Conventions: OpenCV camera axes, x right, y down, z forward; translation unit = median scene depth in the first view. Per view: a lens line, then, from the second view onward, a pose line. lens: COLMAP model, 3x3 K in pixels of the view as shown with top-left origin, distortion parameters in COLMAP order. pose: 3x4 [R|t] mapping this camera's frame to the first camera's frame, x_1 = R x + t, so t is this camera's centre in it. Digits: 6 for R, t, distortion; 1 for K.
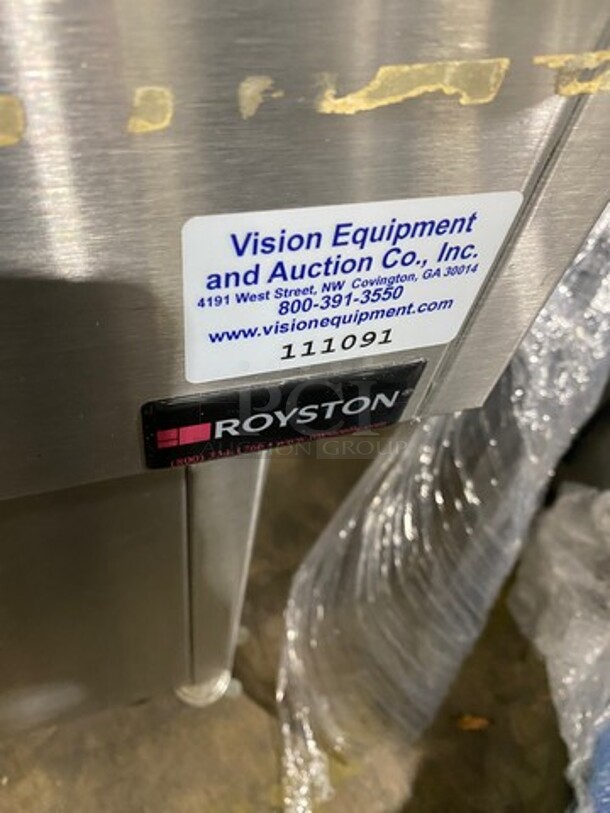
lens RADIAL K [[623.4, 0, 306.6], [0, 623.4, 403.9], [0, 0, 1]] dist [0.016547, 0.005301]
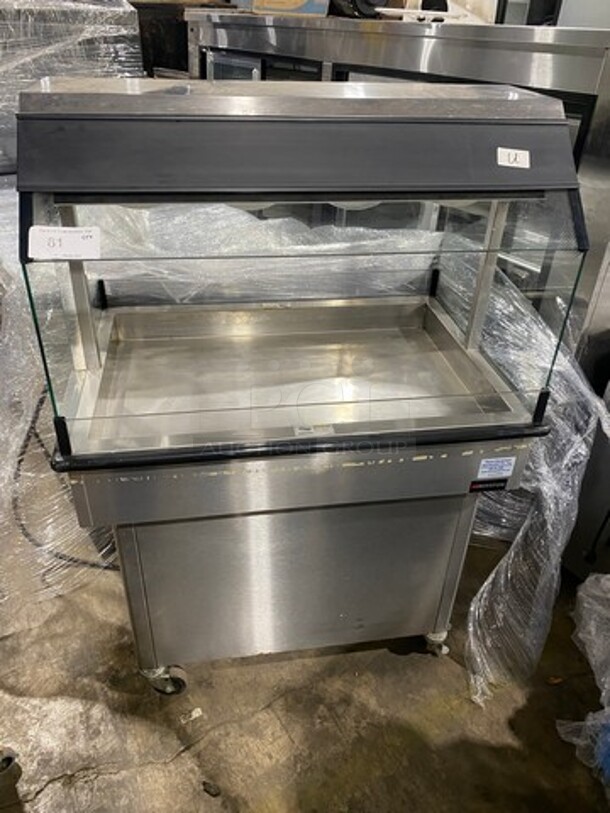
lens RADIAL K [[623.4, 0, 307.2], [0, 623.4, 409.3], [0, 0, 1]] dist [0.016547, 0.005301]
pose [[0.983043, -0.005668, -0.183285, -0.202348], [-0.062010, 0.930363, -0.361358, 0.513313], [0.172570, 0.366596, 0.914236, -1.667836]]
